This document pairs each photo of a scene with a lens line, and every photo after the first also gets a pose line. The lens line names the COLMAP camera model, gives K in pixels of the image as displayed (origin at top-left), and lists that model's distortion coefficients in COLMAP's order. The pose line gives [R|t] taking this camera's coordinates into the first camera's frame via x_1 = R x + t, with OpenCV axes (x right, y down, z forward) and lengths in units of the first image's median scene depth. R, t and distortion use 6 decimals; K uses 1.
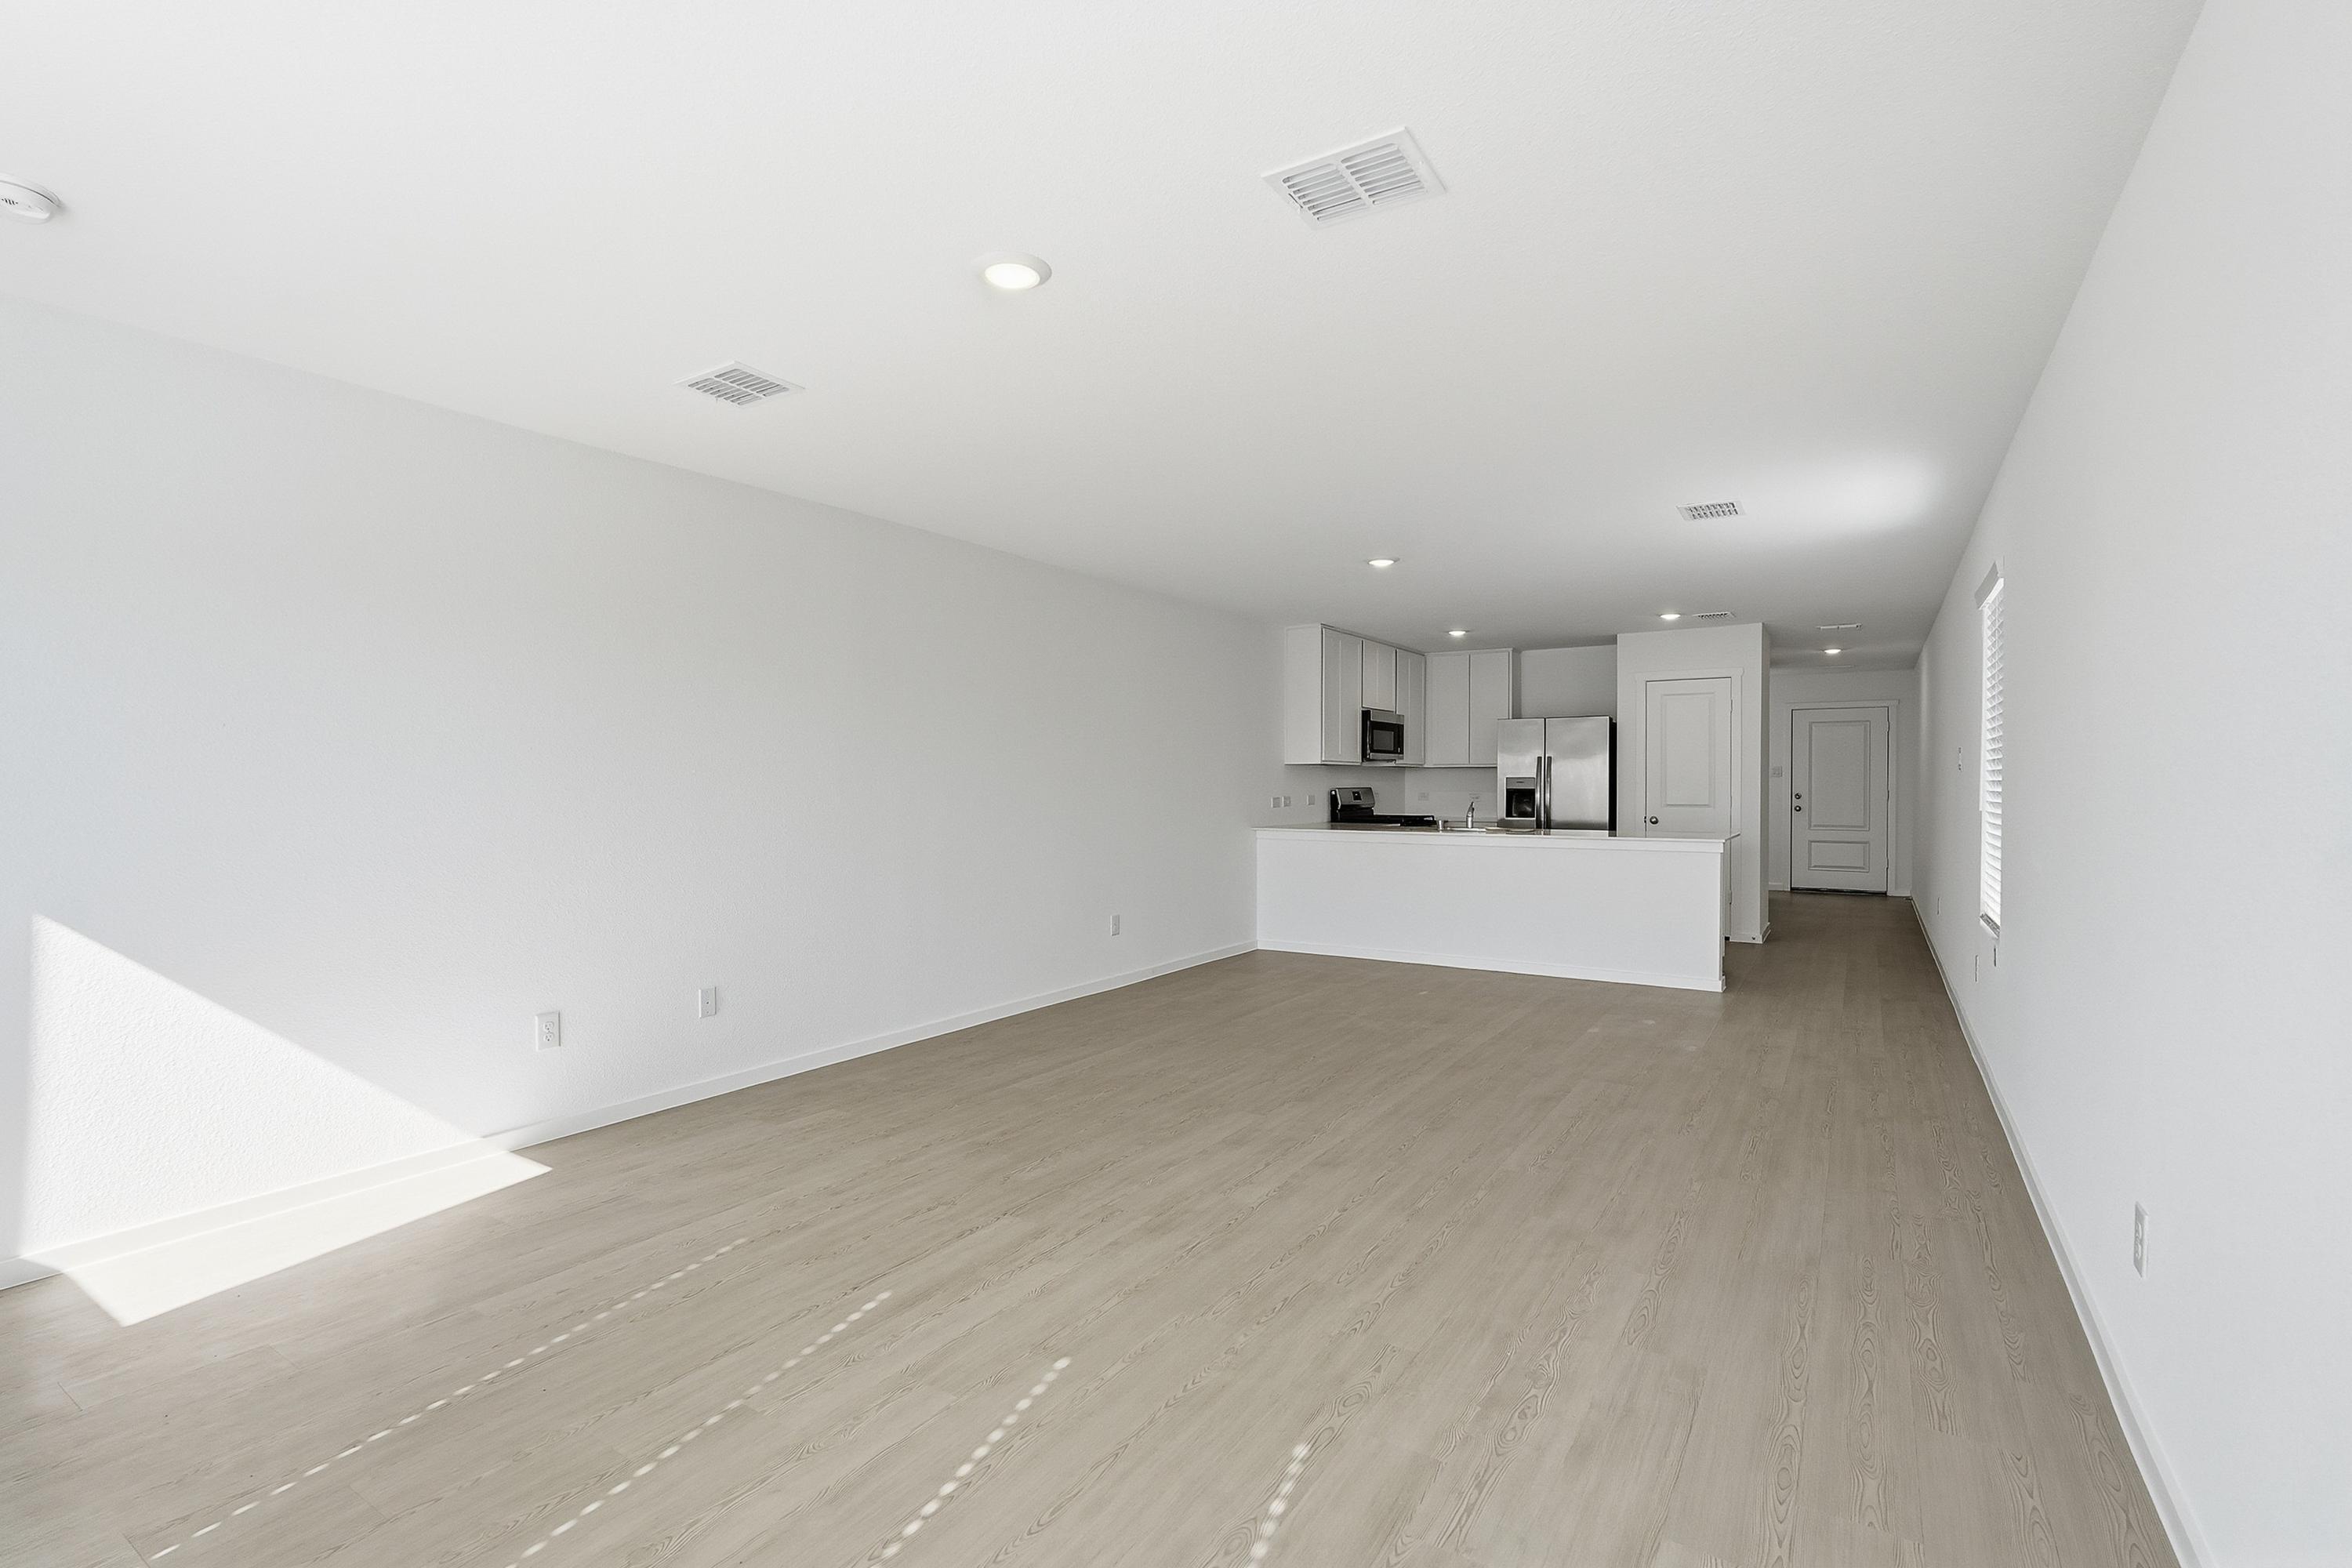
lens RADIAL K [[1081.0, 0, 1174.6], [0, 1081.0, 801.5], [0, 0, 1]] dist [-0.012863, 0.000096]
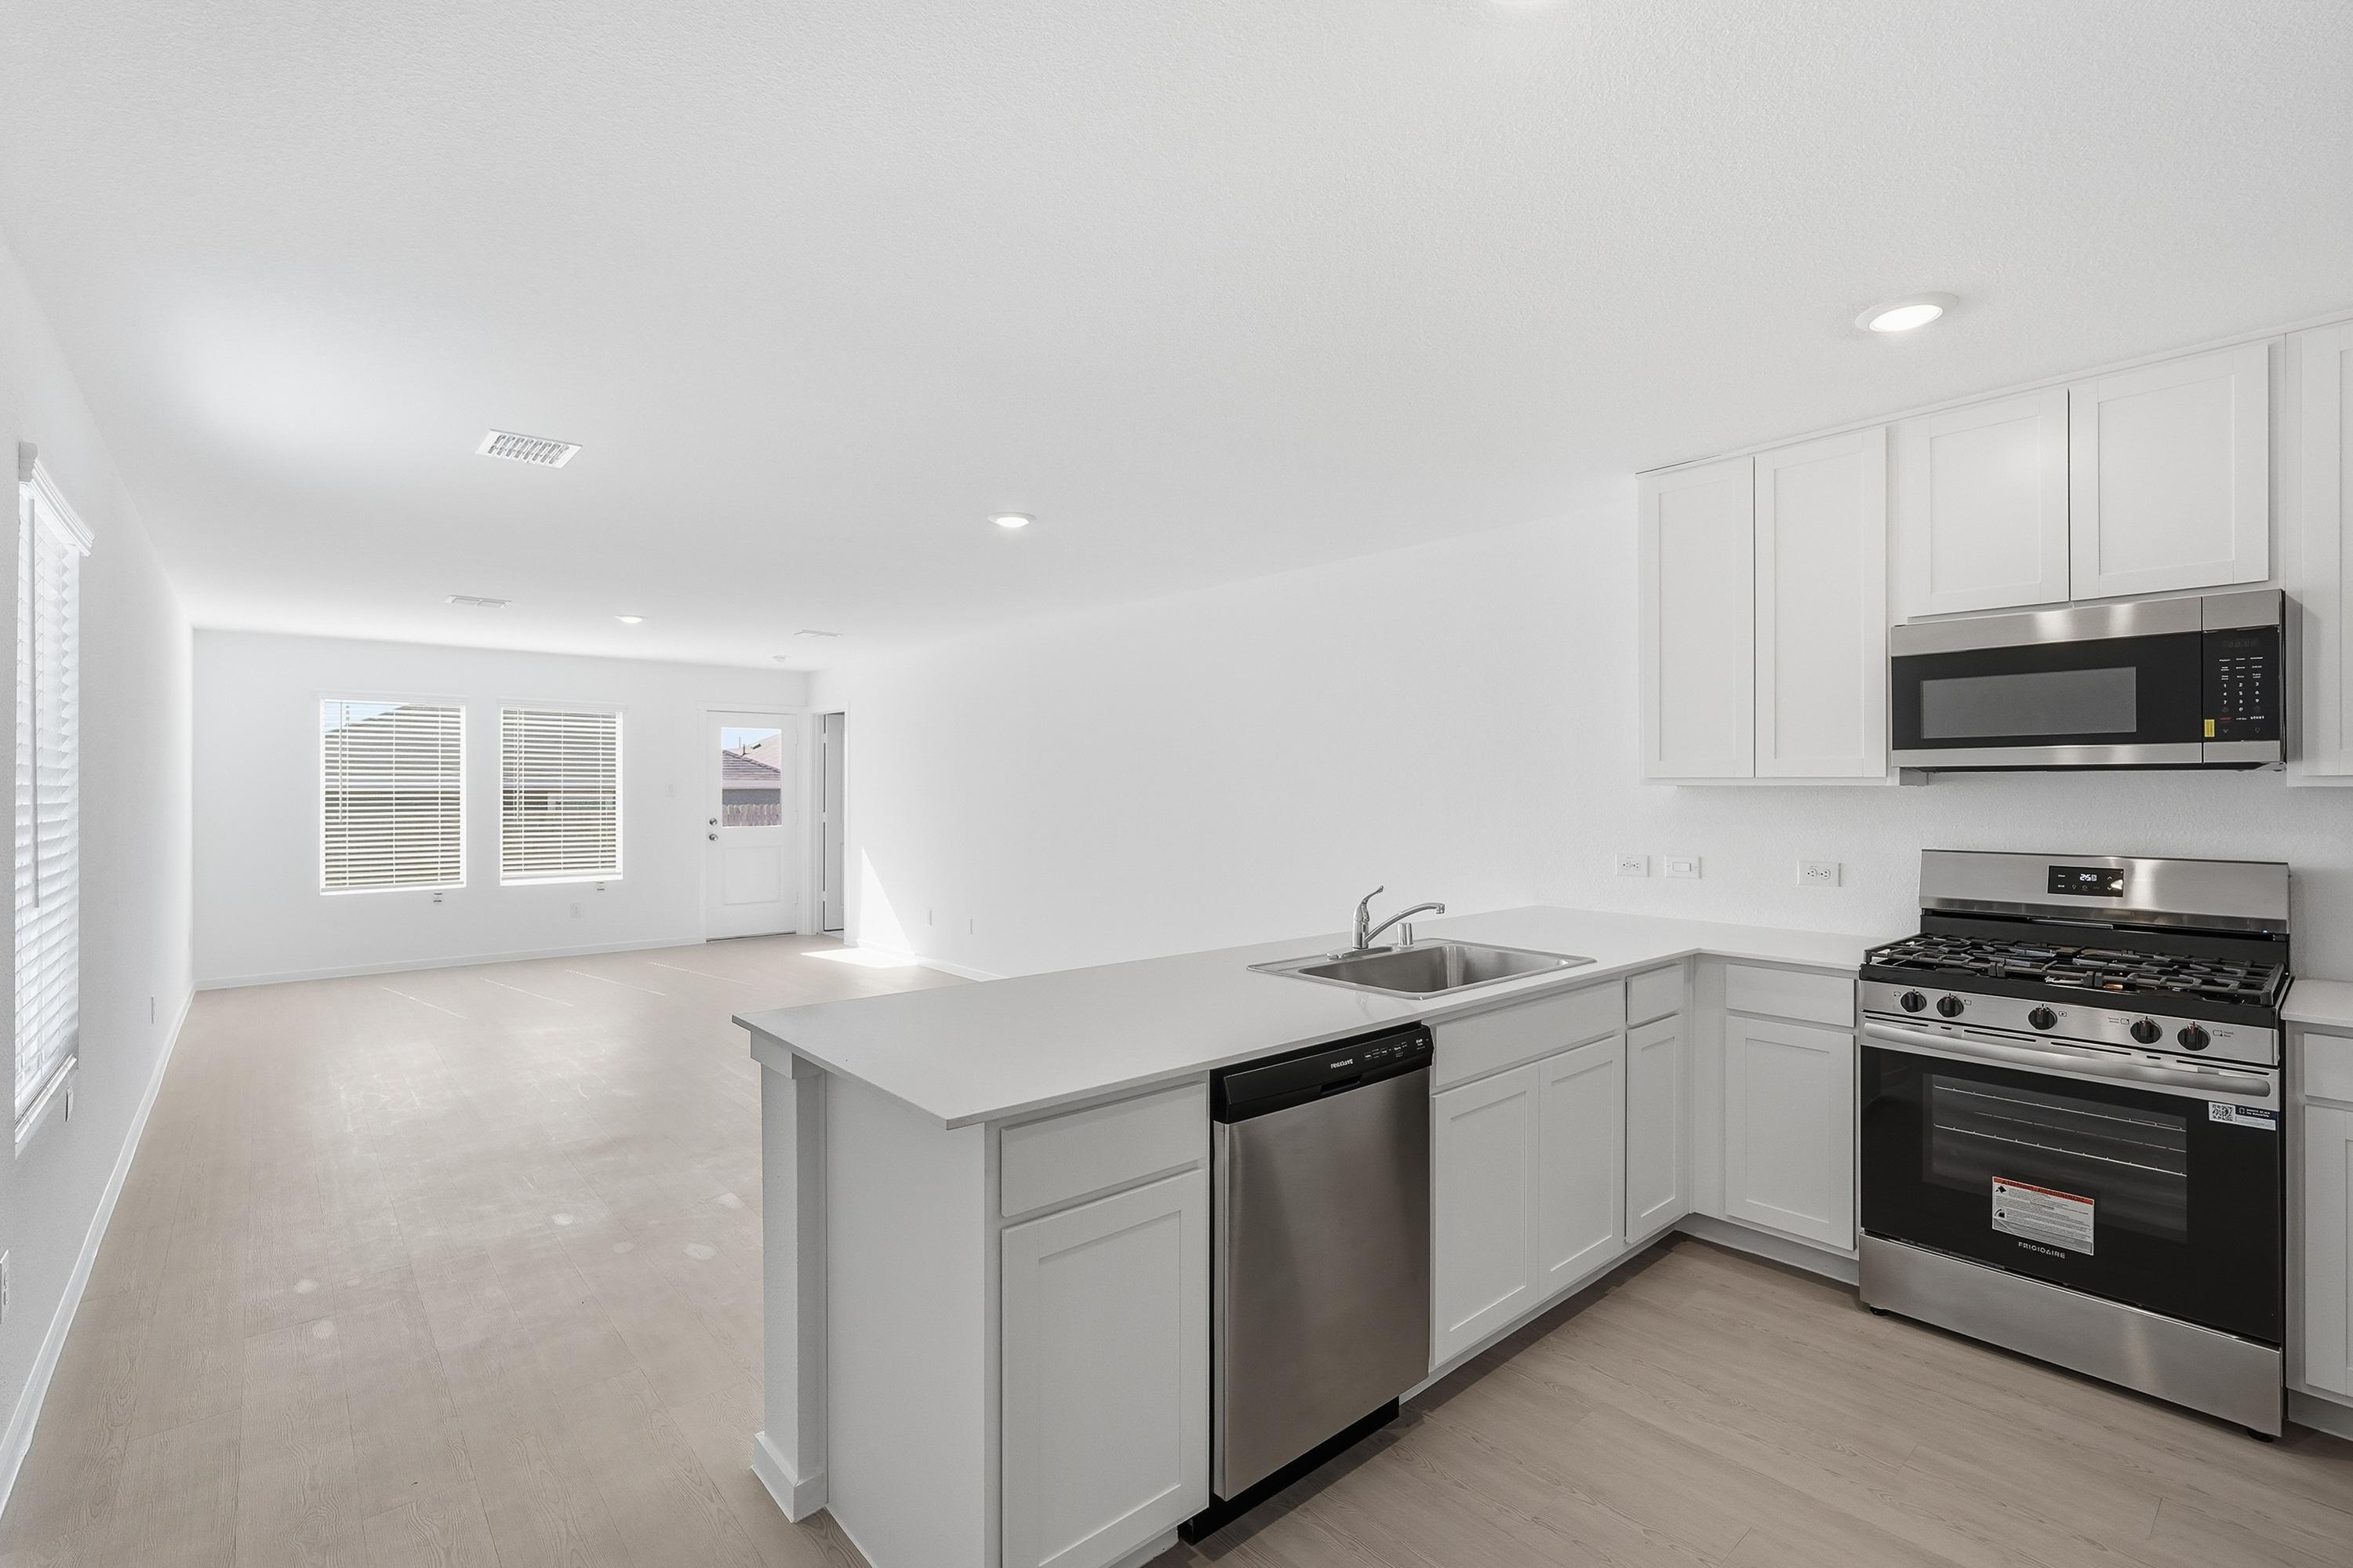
lens RADIAL K [[1070.1, 0, 1151.7], [0, 1070.1, 782.3], [0, 0, 1]] dist [0.001625, 0.000457]
pose [[-0.286008, -0.000746, -0.958227, 0.572873], [-0.018928, 0.999809, 0.004871, -0.032216], [0.958040, 0.019530, -0.285968, 0.870899]]
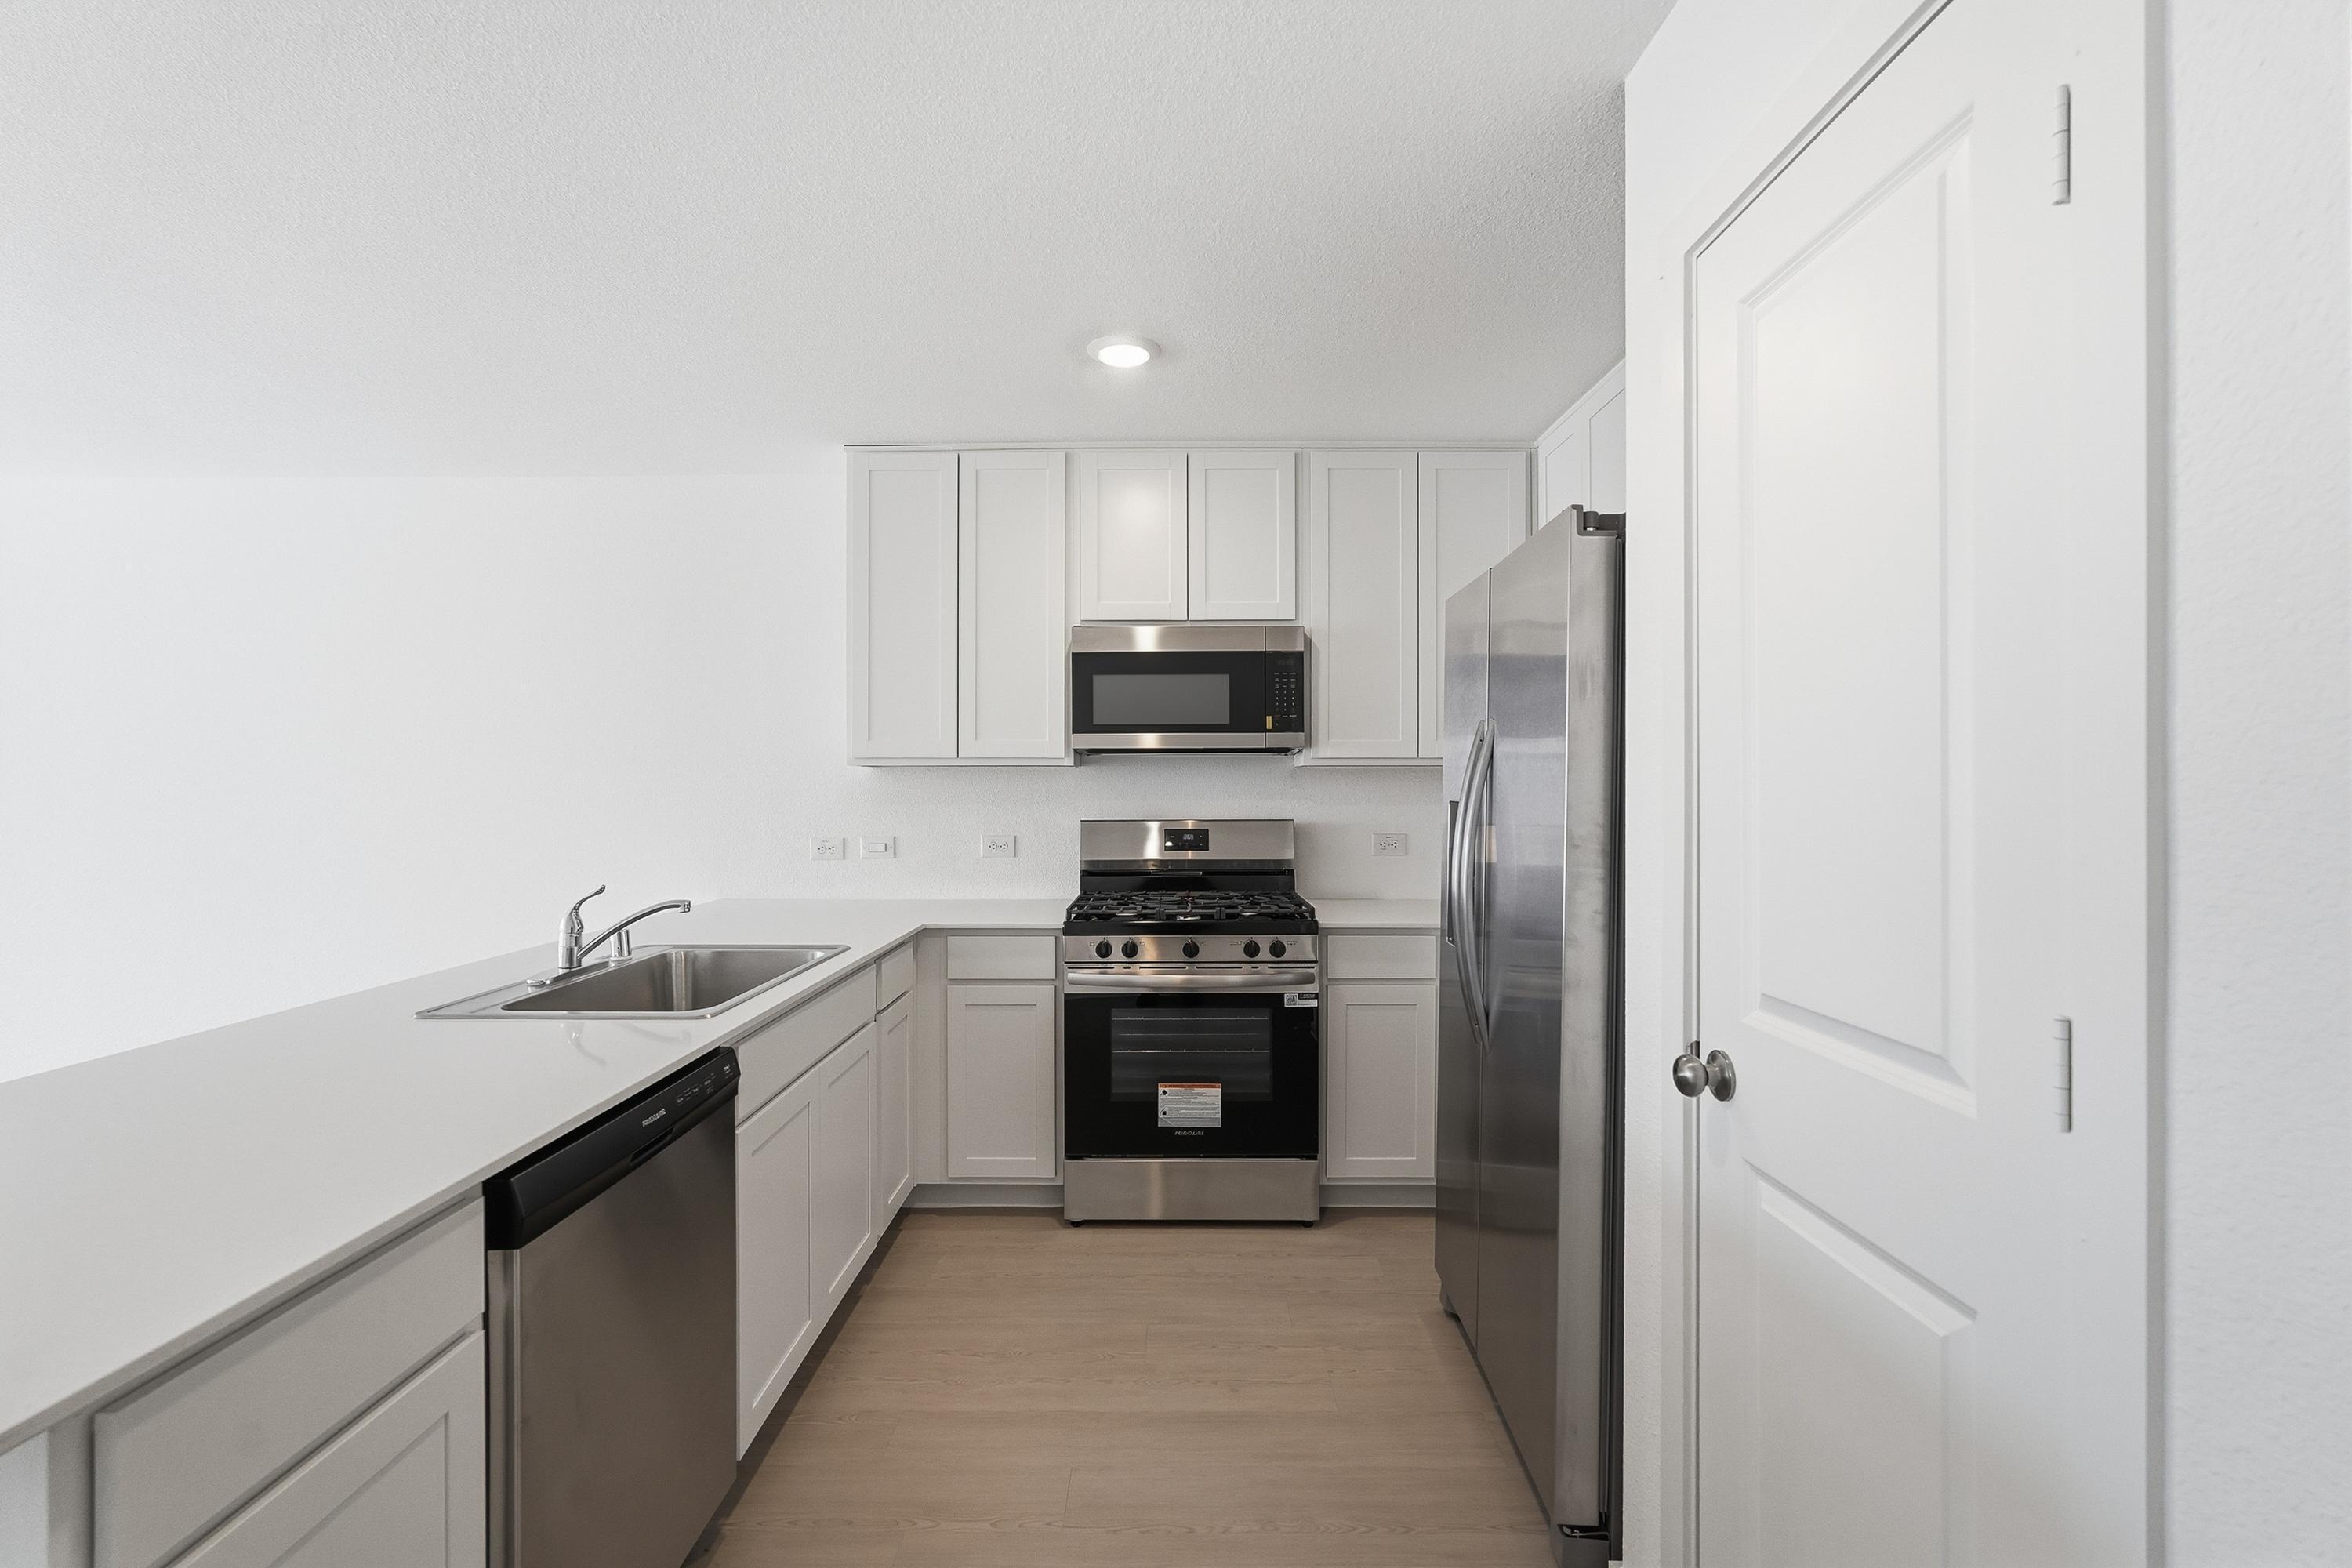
lens RADIAL K [[1058.6, 0, 1176.0], [0, 1058.6, 784.0], [0, 0, 1]] dist [-0.013243, 0.000403]
pose [[0.543567, 0.003796, -0.839357, 0.524968], [-0.017058, 0.999833, -0.006524, -0.025048], [0.839192, 0.017864, 0.543541, 0.820763]]
